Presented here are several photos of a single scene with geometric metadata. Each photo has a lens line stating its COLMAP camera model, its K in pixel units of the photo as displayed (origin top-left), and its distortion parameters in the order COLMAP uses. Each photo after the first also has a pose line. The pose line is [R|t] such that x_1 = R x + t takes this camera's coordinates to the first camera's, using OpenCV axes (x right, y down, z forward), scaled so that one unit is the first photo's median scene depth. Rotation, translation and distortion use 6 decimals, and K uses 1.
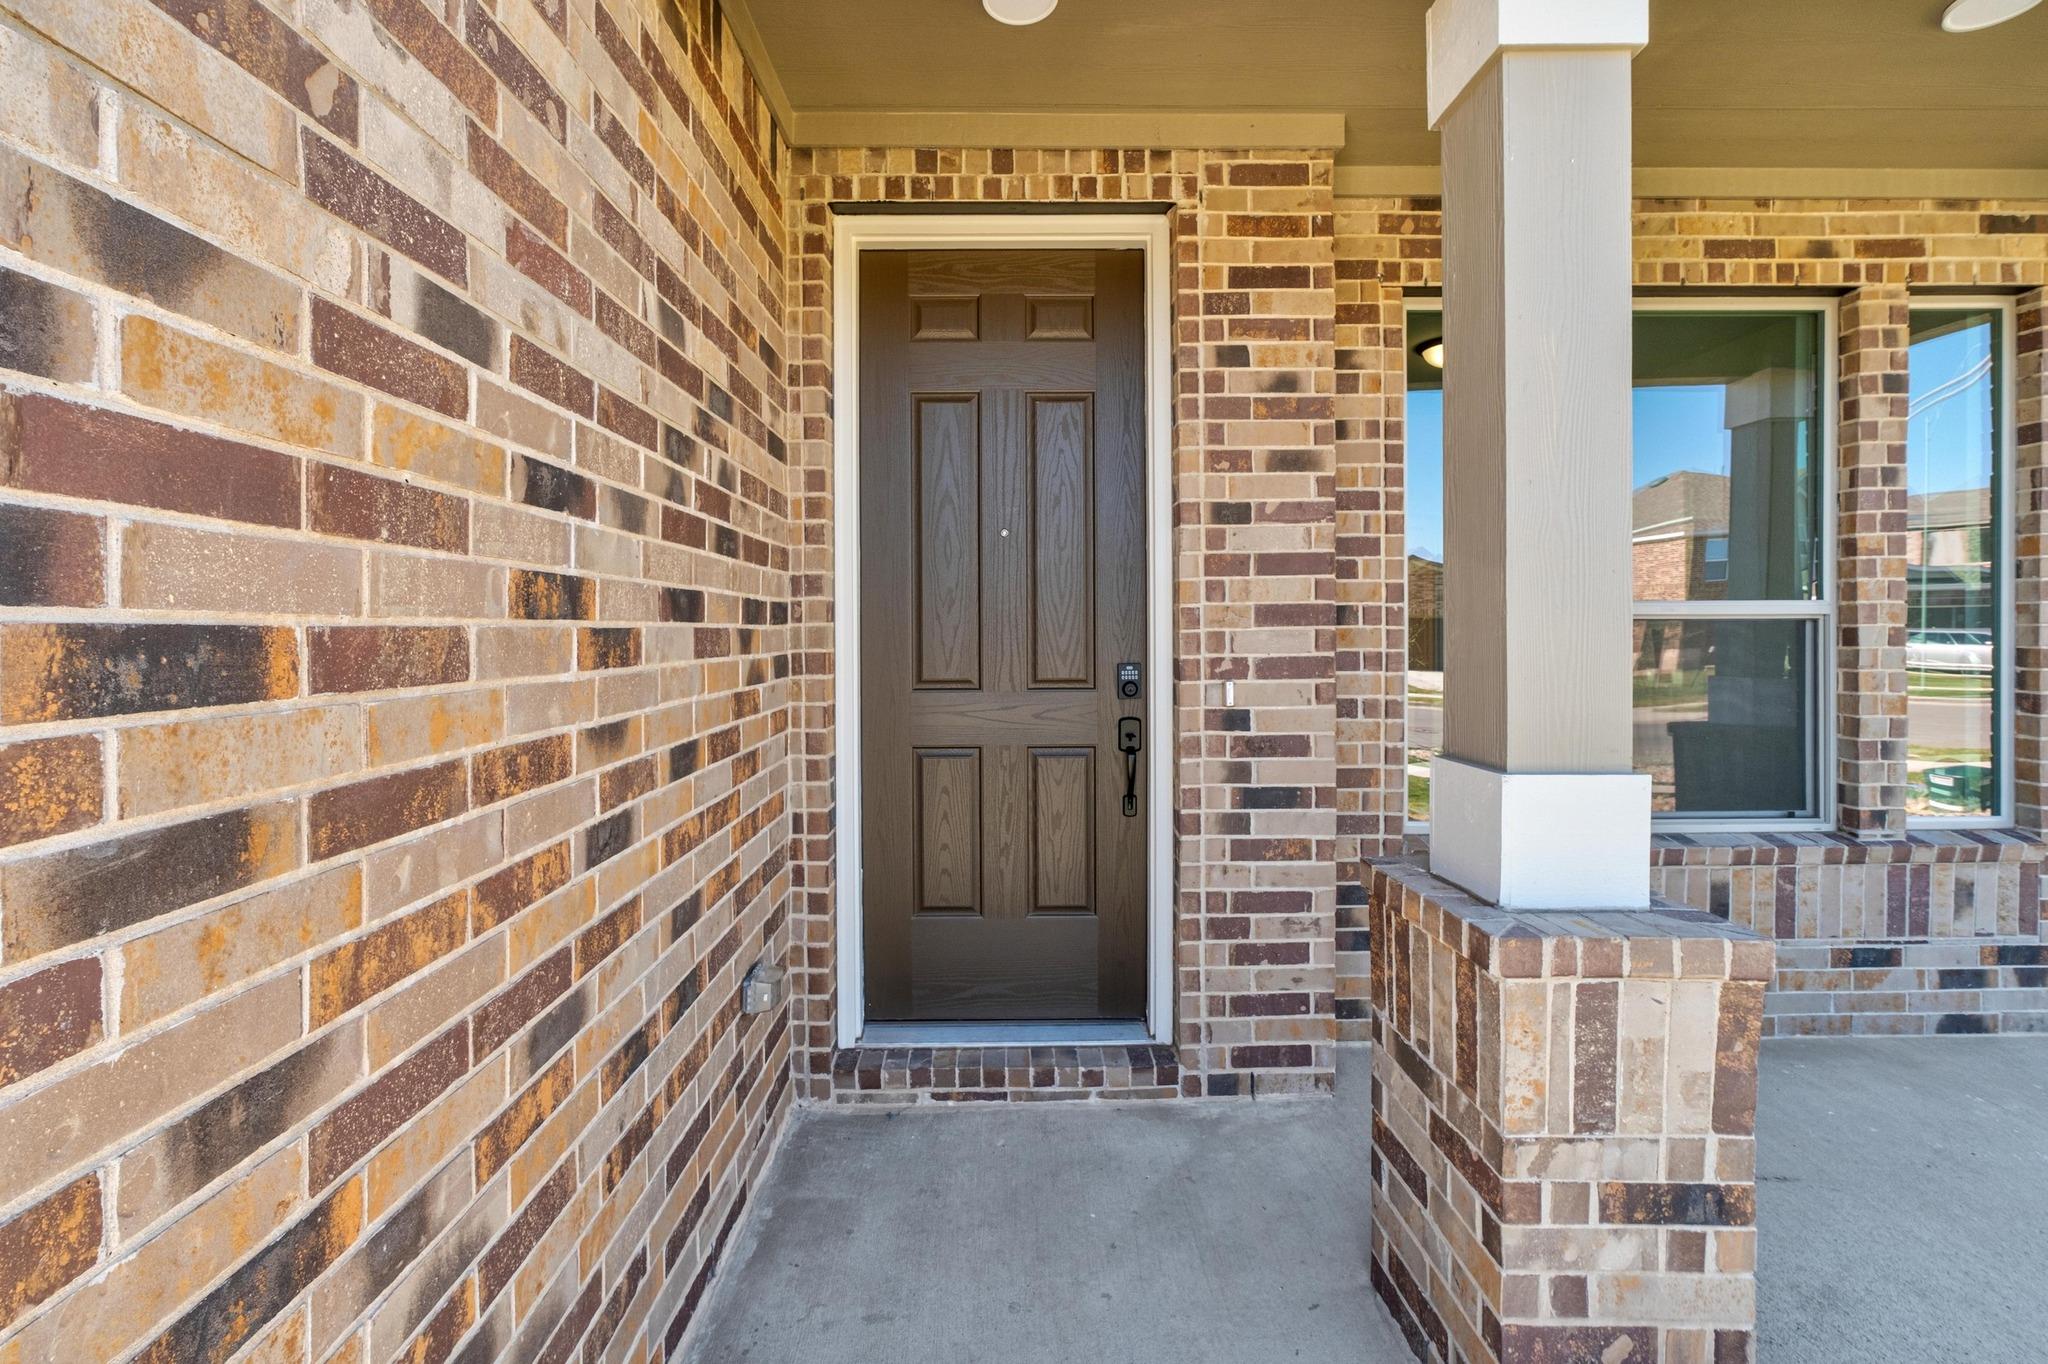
lens RADIAL K [[870.9, 0, 1012.0], [0, 870.9, 646.1], [0, 0, 1]] dist [-0.002514, -0.000104]
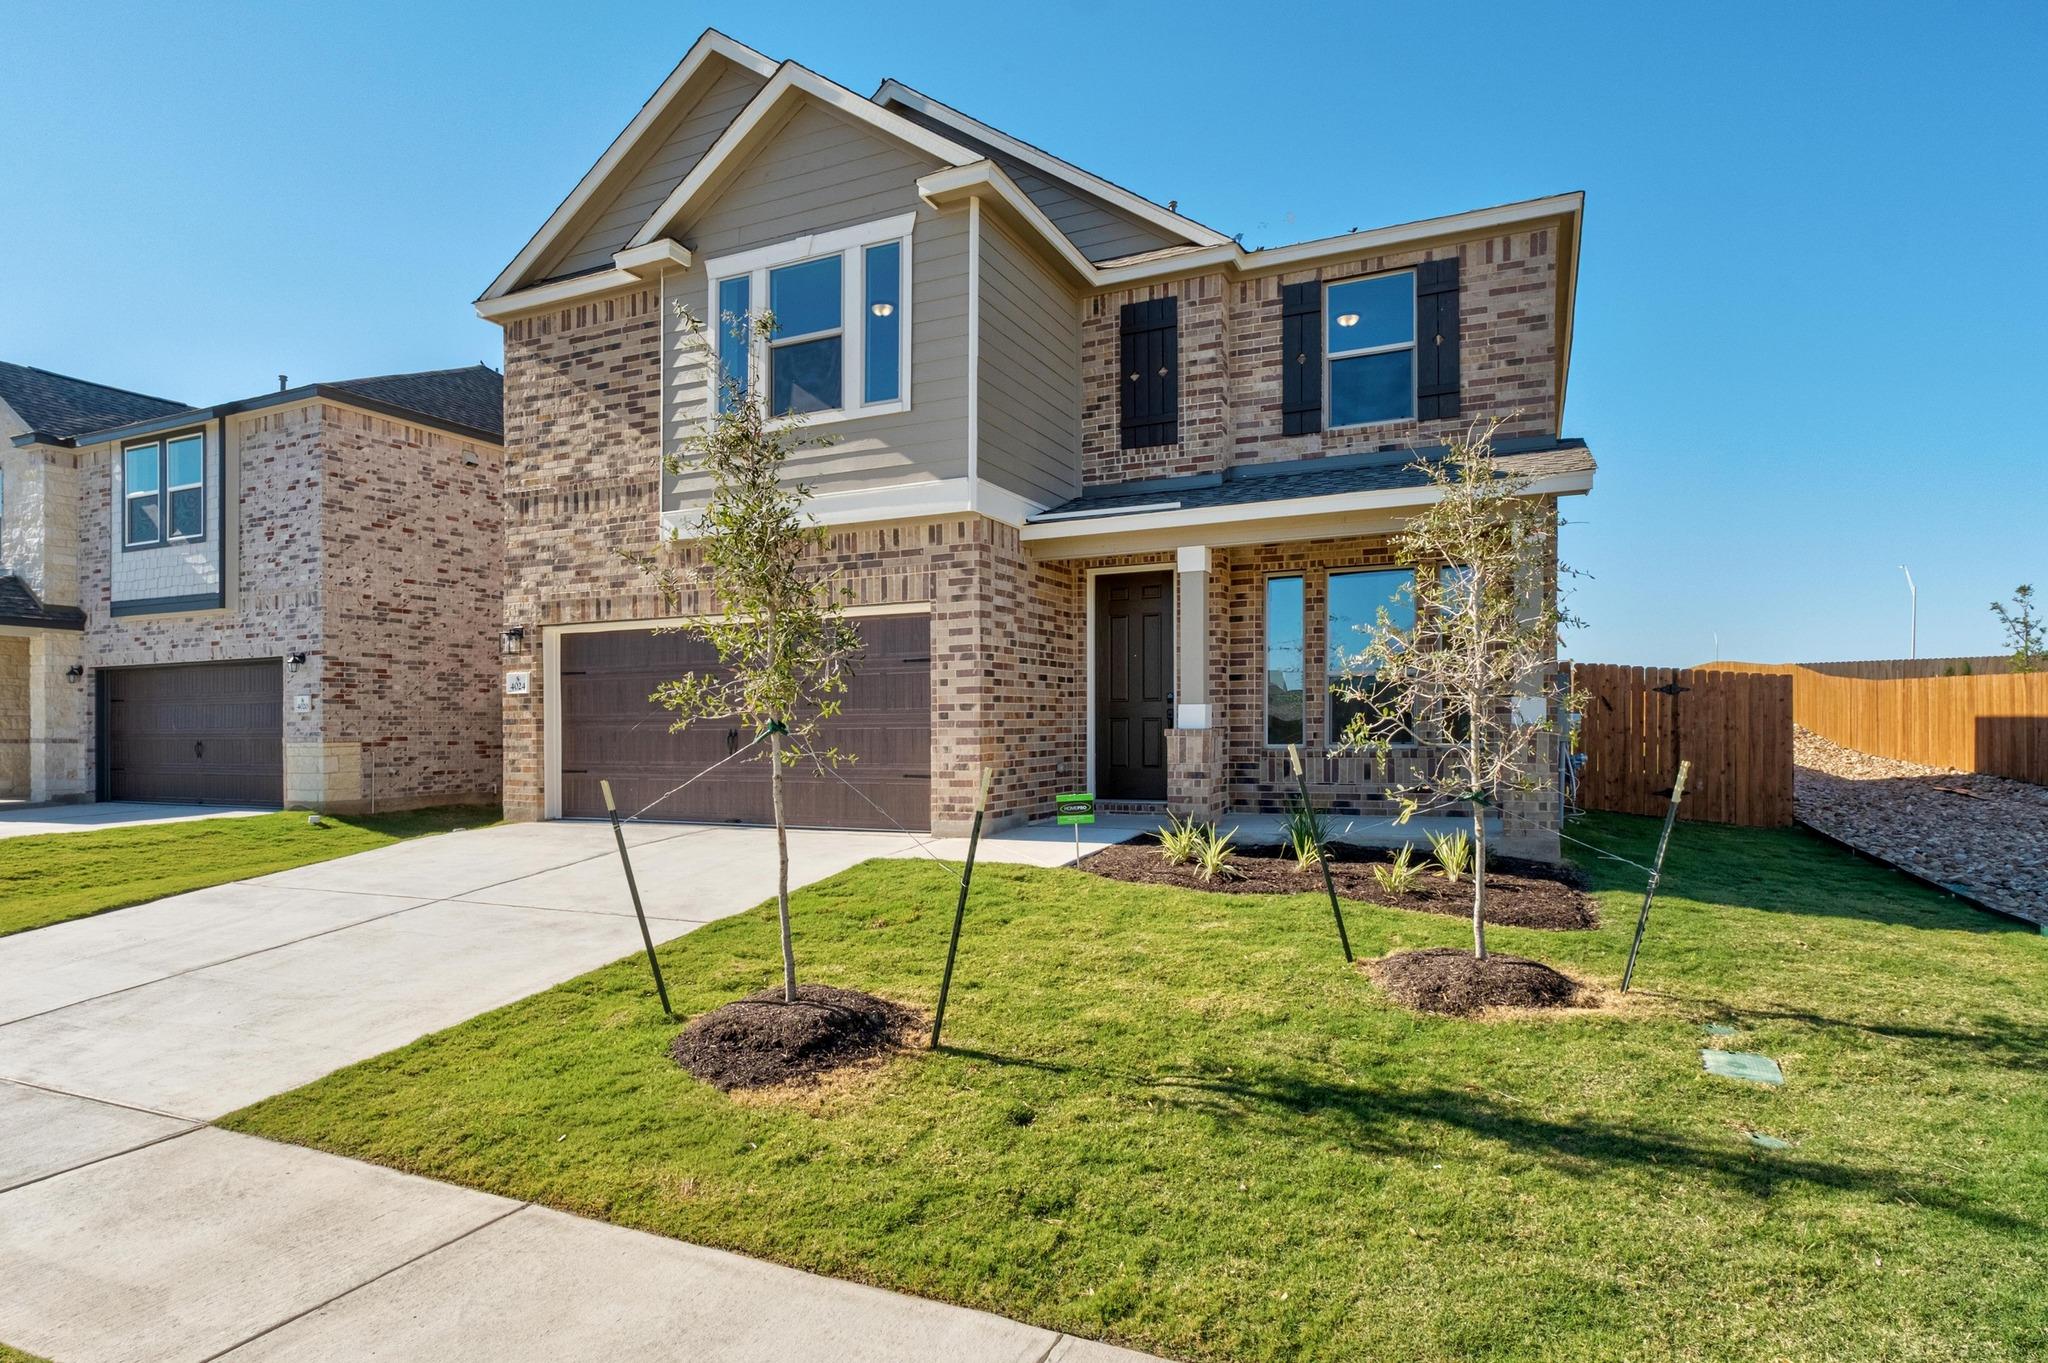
lens RADIAL K [[1085.9, 0, 1024.1], [0, 1085.9, 694.3], [0, 0, 1]] dist [0.000283, 0.000005]
pose [[0.906693, -0.017280, -0.421437, 2.017297], [-0.000549, 0.999111, -0.042148, 0.292240], [0.421791, 0.038447, 0.905878, -4.408378]]
